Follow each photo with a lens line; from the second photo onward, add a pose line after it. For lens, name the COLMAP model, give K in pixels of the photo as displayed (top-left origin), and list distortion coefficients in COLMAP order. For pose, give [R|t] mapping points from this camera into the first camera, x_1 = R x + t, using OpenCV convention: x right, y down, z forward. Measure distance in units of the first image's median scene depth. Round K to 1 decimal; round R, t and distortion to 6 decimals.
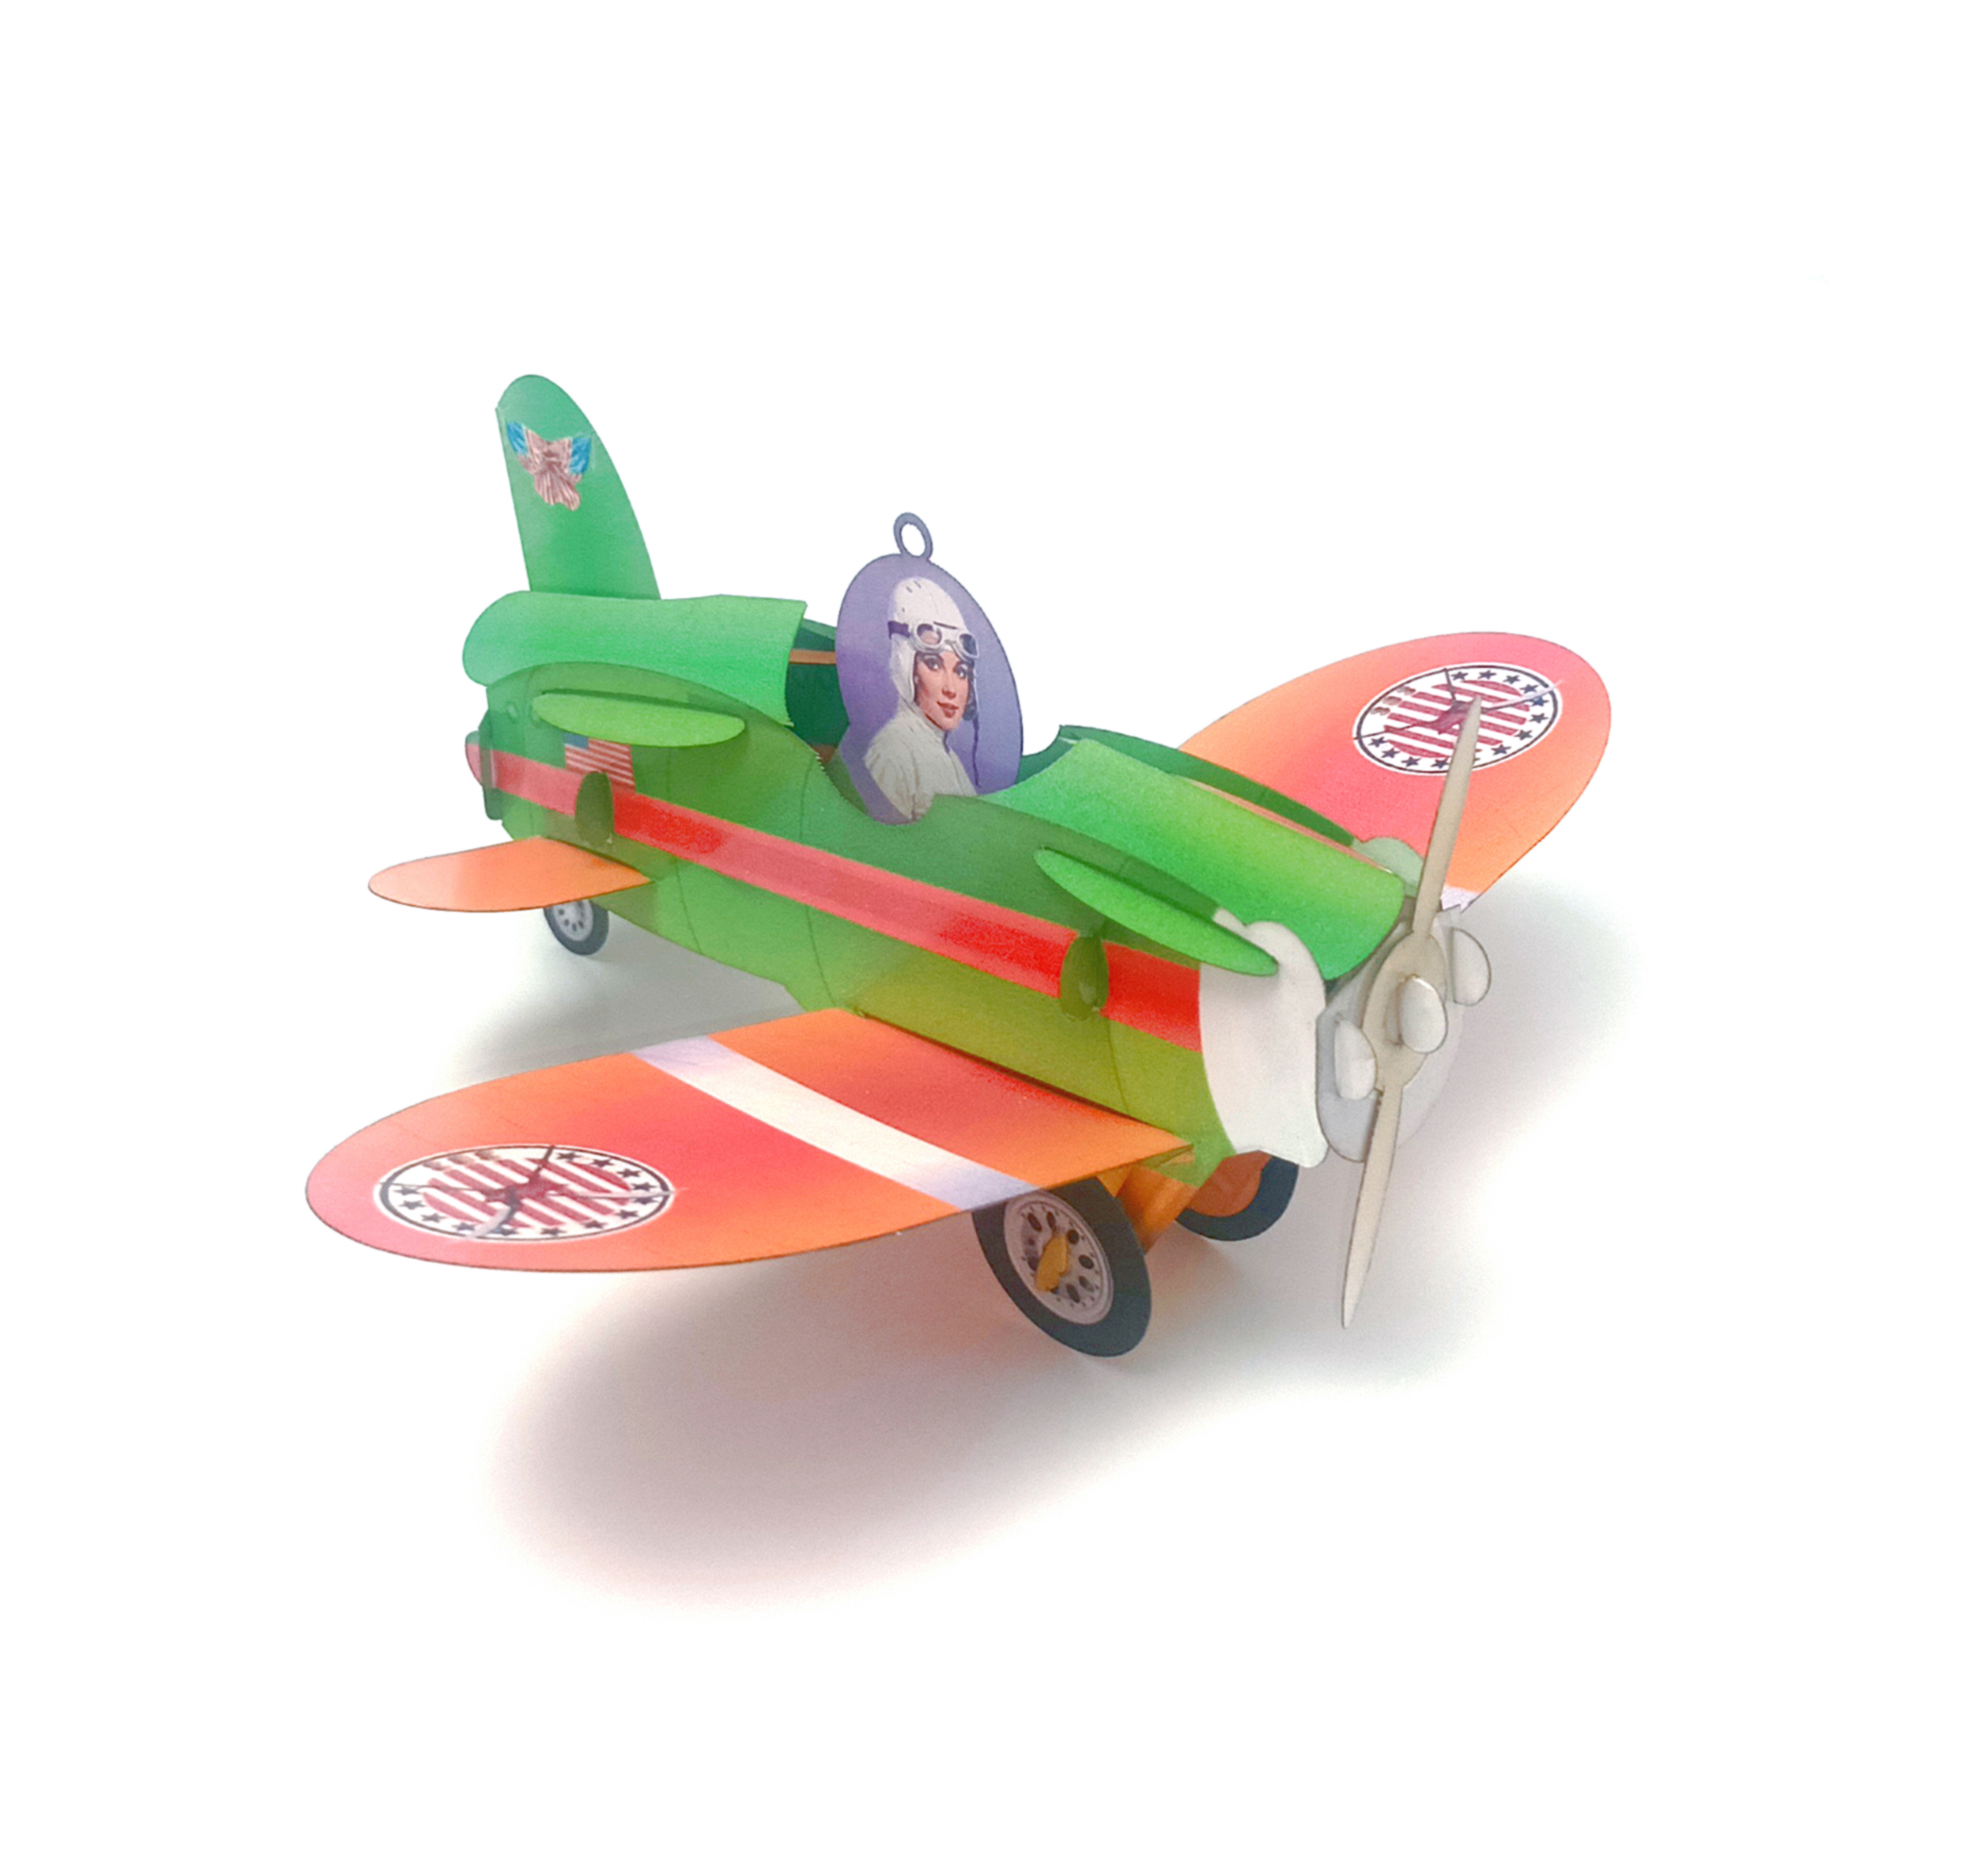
lens RADIAL K [[2954.7, 0, 1259.8], [0, 2954.7, 905.7], [0, 0, 1]] dist [0.005543, -0.084382]
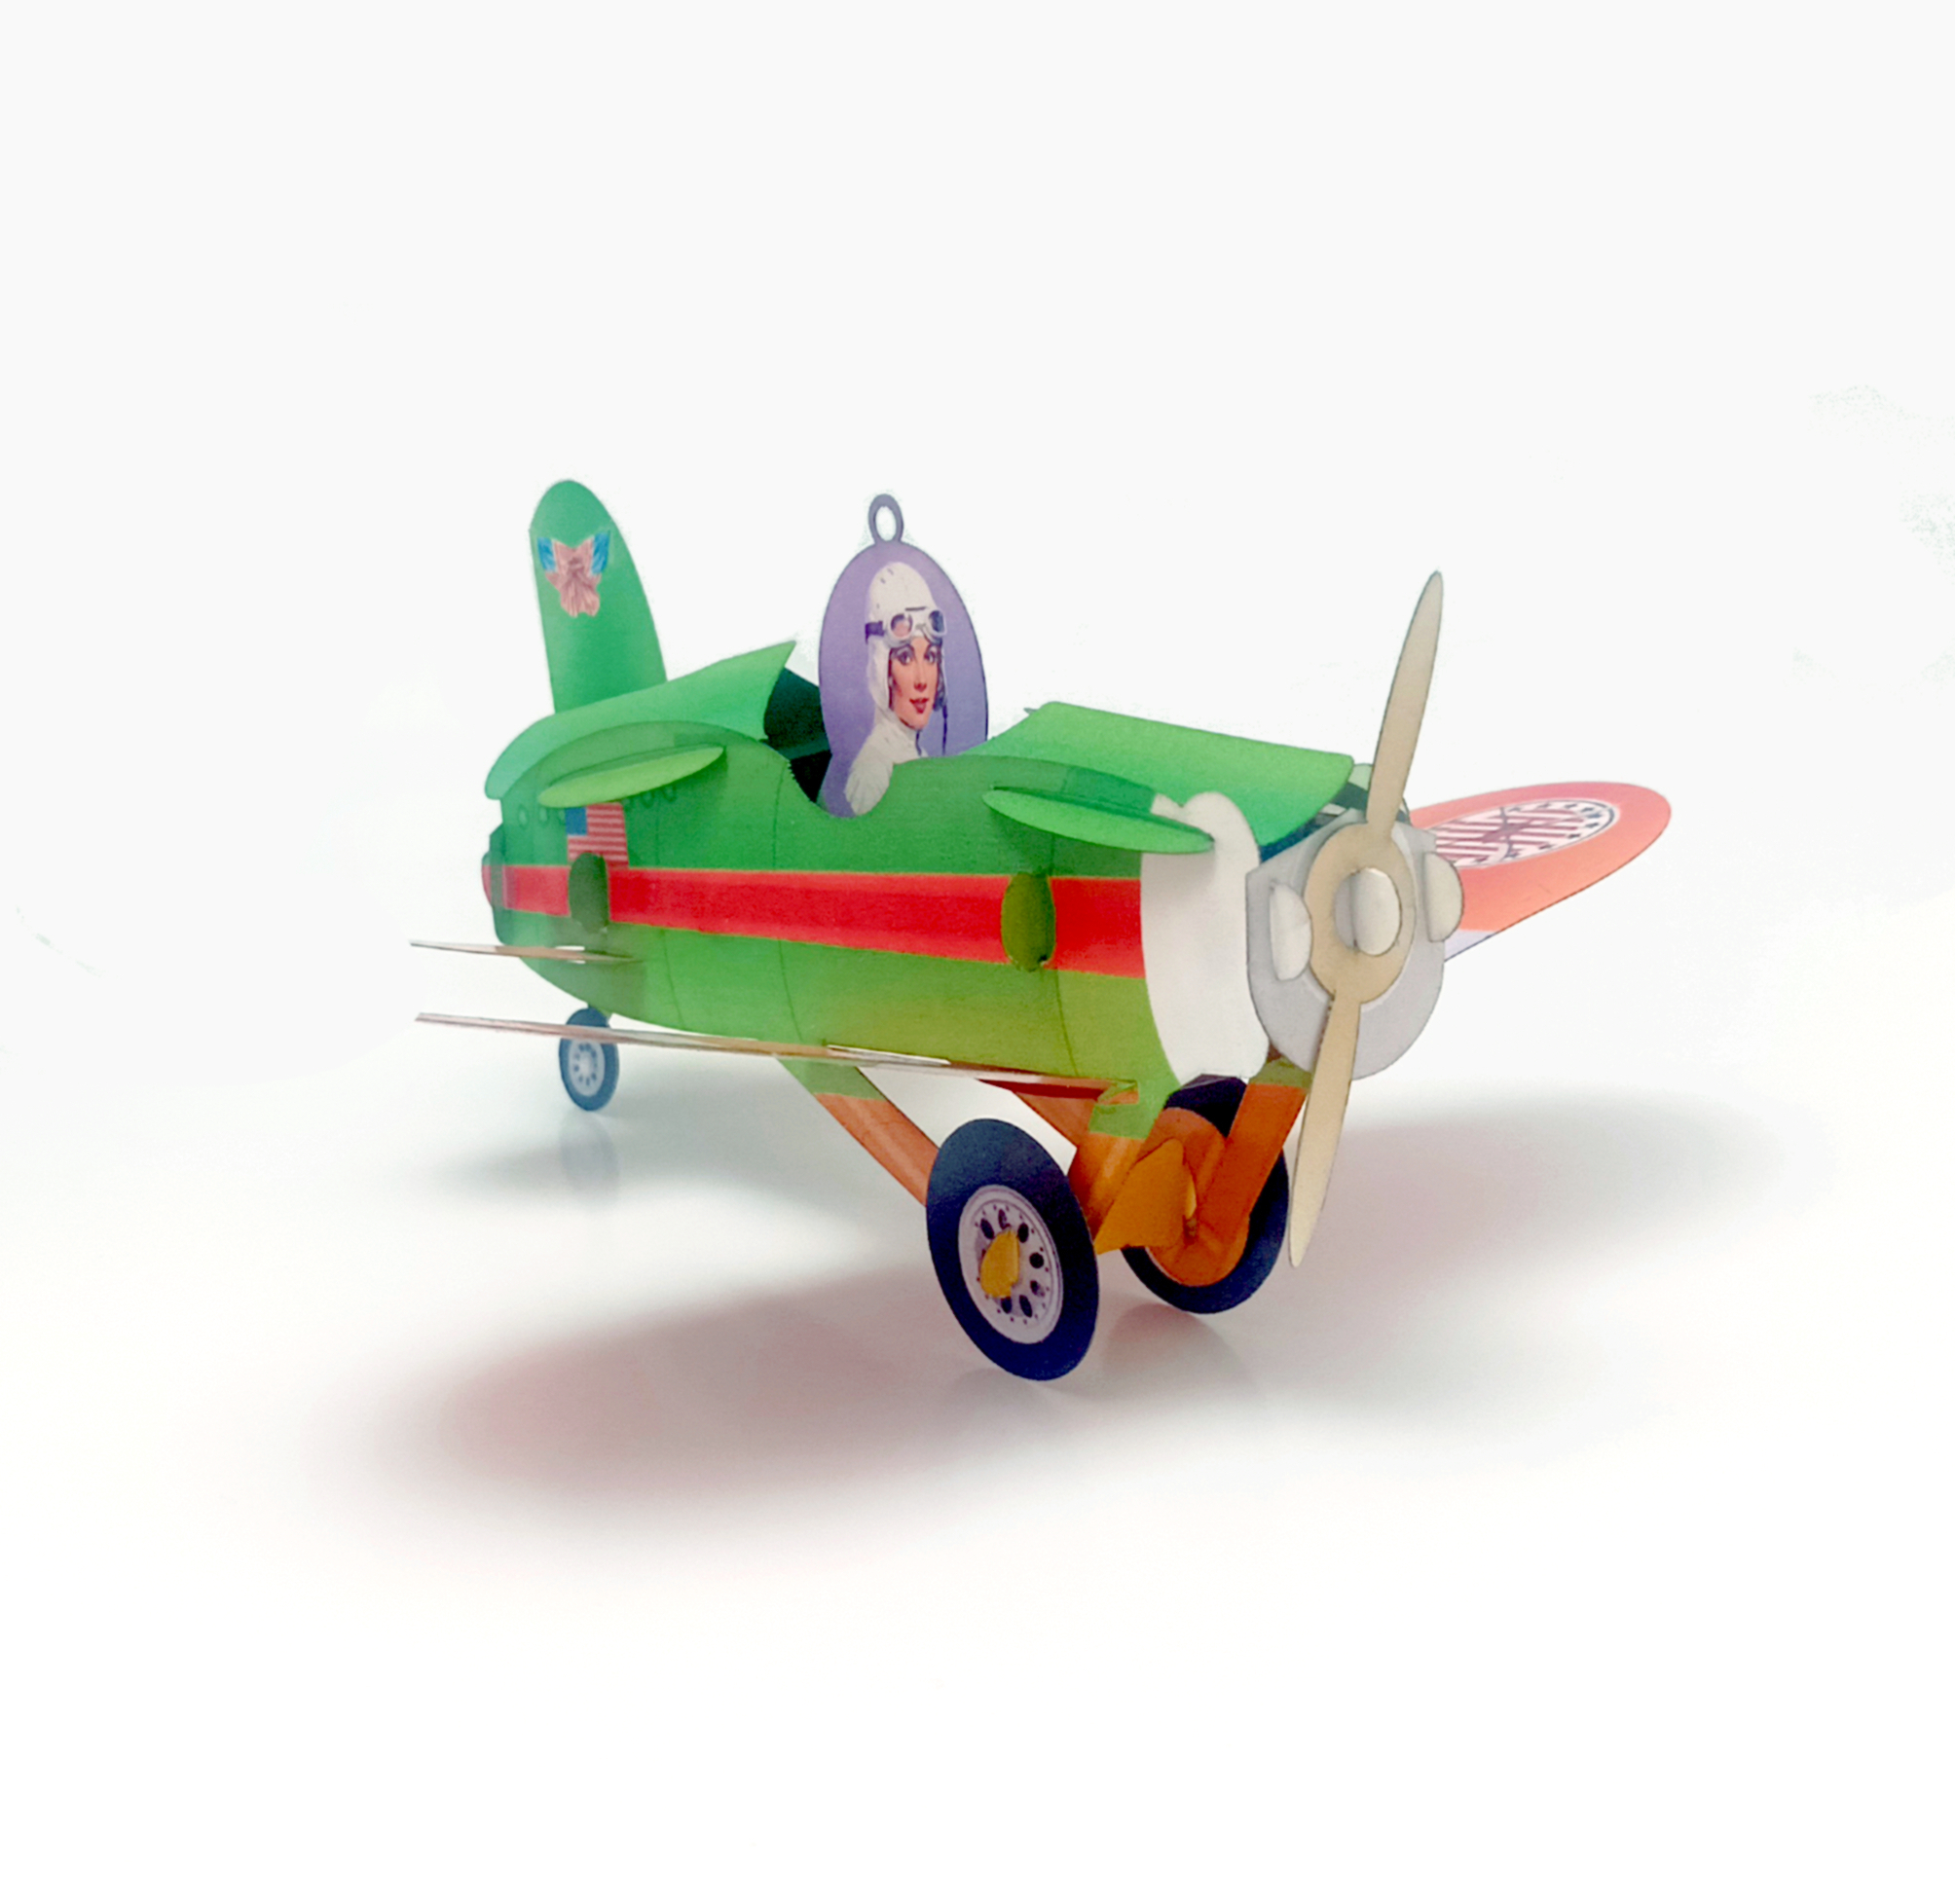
lens RADIAL K [[3066.3, 0, 1129.1], [0, 3066.3, 1083.5], [0, 0, 1]] dist [0.019305, -0.047110]
pose [[0.988136, -0.008905, -0.153321, 0.113710], [-0.028632, 0.970133, -0.240877, 0.292294], [0.150887, 0.242409, 0.958369, 0.086886]]
